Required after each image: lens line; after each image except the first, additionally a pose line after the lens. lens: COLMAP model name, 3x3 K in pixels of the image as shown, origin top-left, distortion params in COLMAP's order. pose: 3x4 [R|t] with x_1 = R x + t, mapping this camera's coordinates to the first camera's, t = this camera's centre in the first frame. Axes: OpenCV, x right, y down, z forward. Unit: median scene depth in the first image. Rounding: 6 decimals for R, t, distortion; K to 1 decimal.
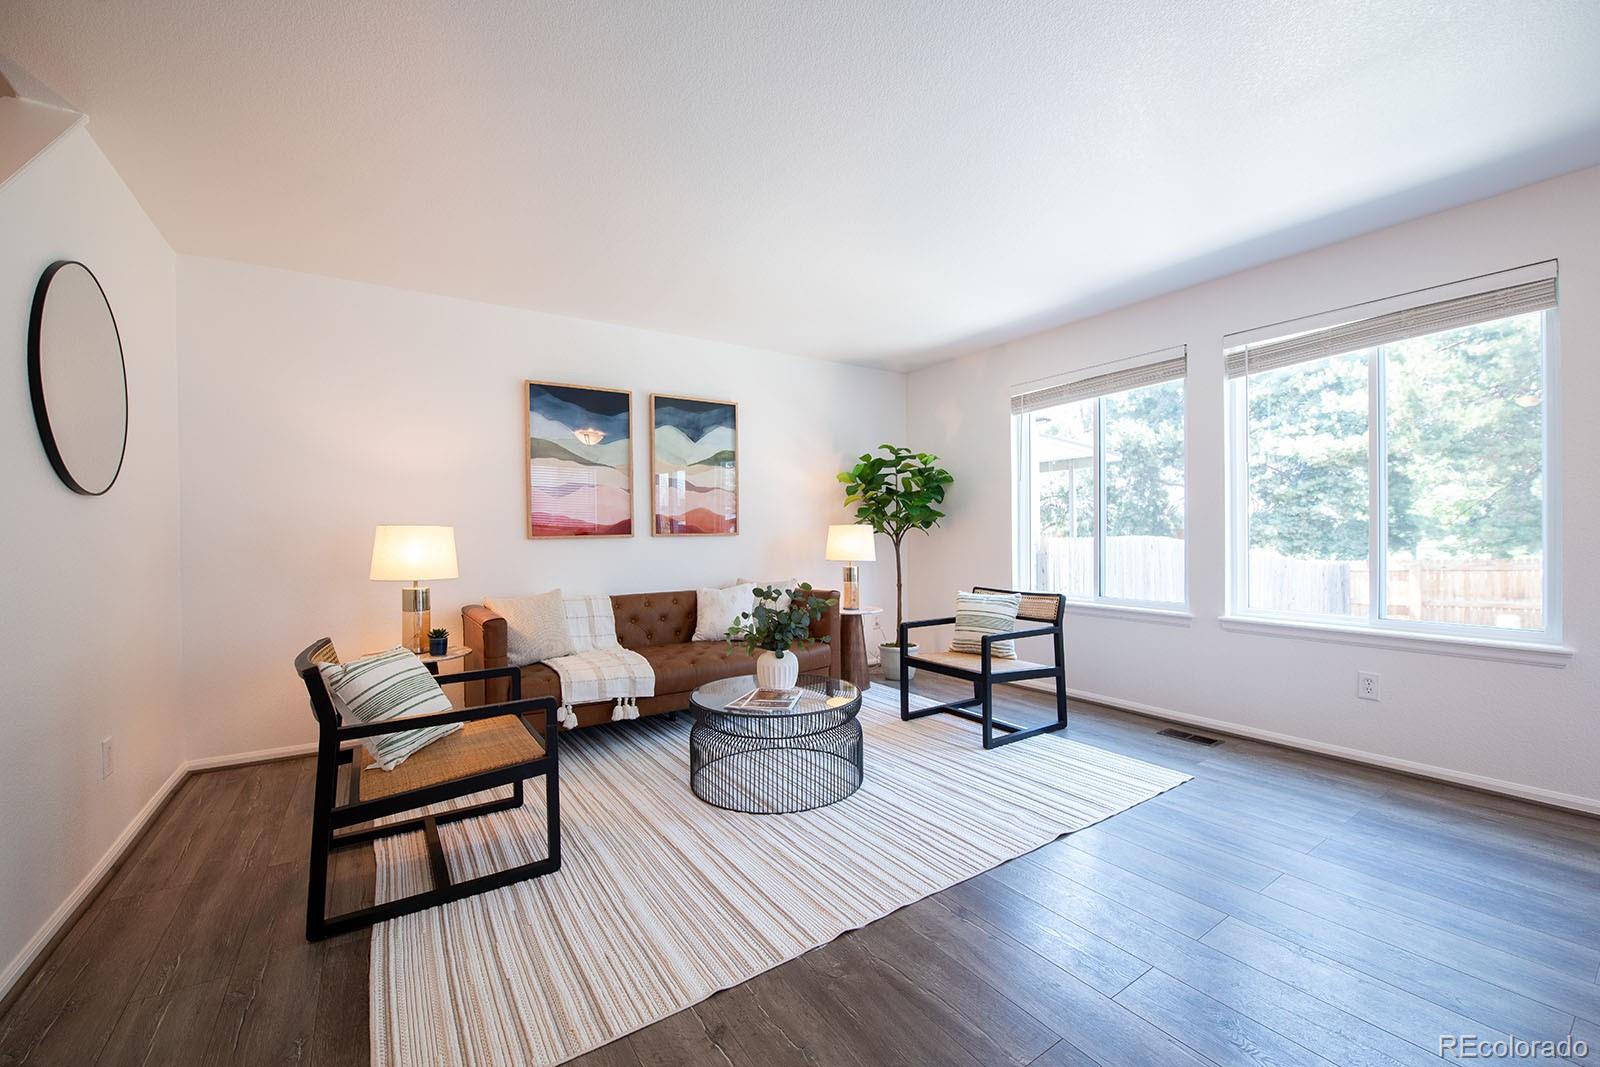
lens RADIAL K [[659.2, 0, 823.2], [0, 659.2, 532.5], [0, 0, 1]] dist [-0.015501, -0.000152]
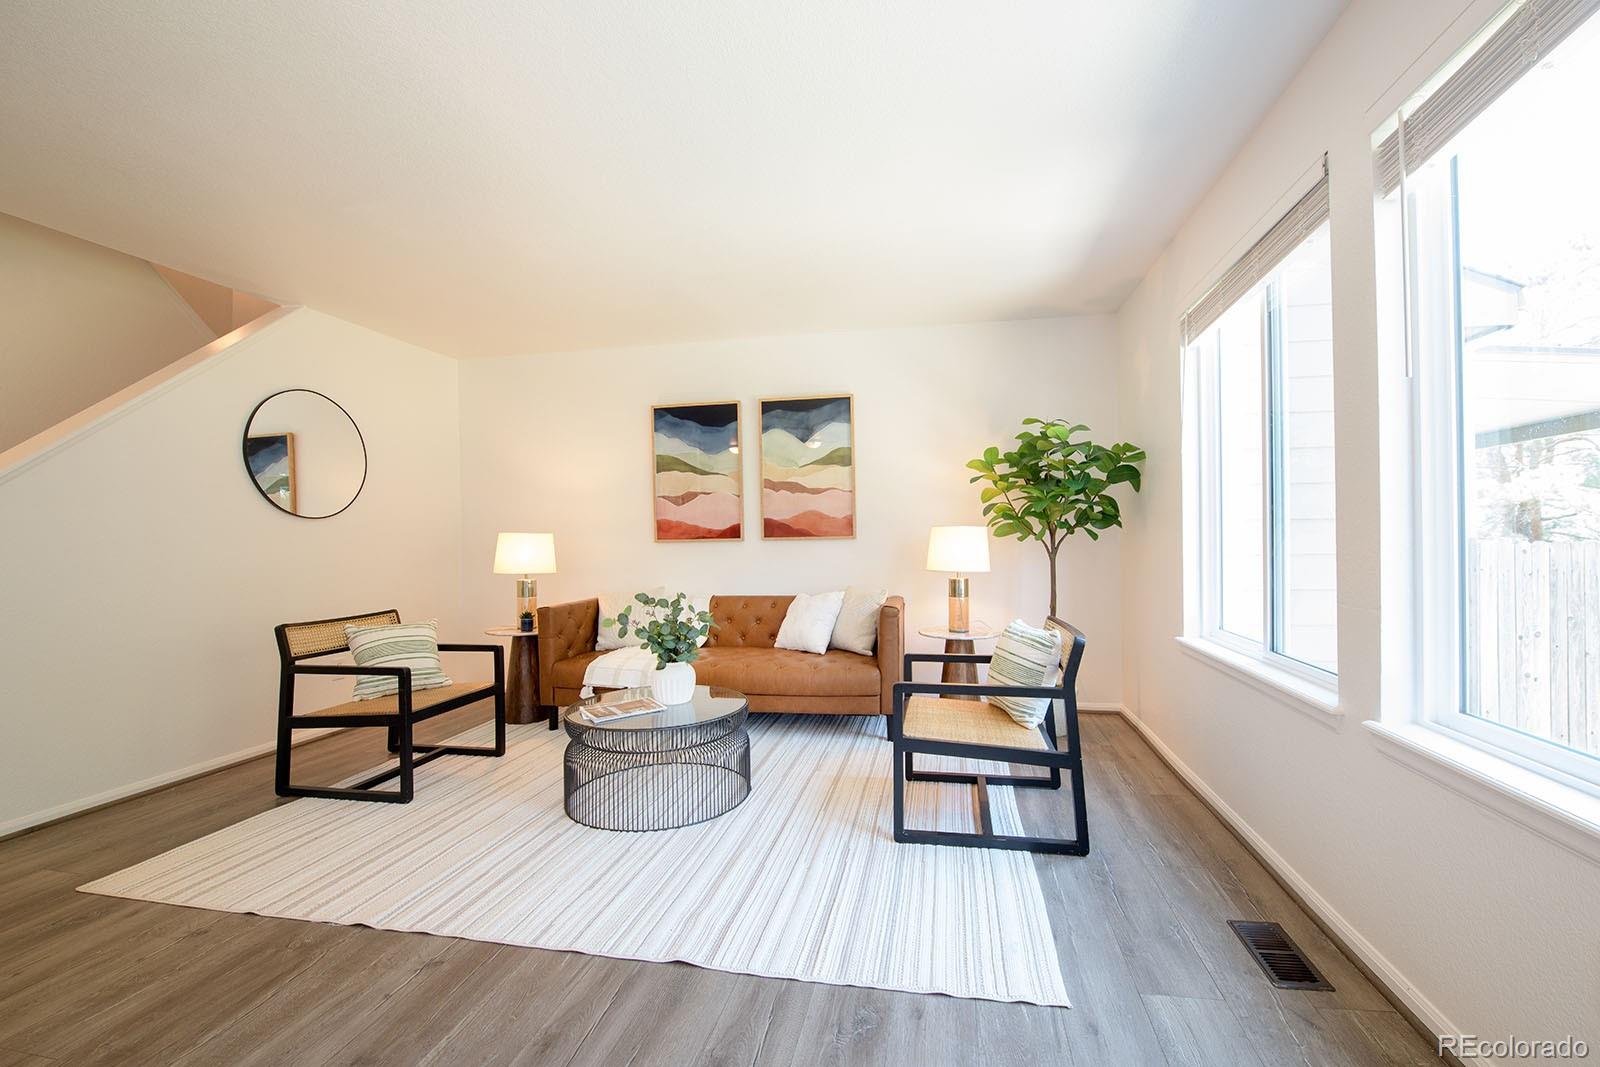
lens RADIAL K [[677.4, 0, 805.3], [0, 677.4, 548.2], [0, 0, 1]] dist [0.000534, -0.000231]
pose [[0.695799, 0.012084, -0.718135, 0.555431], [0.006105, 0.999723, 0.022737, -0.005129], [0.718211, -0.020204, 0.695532, 0.327516]]
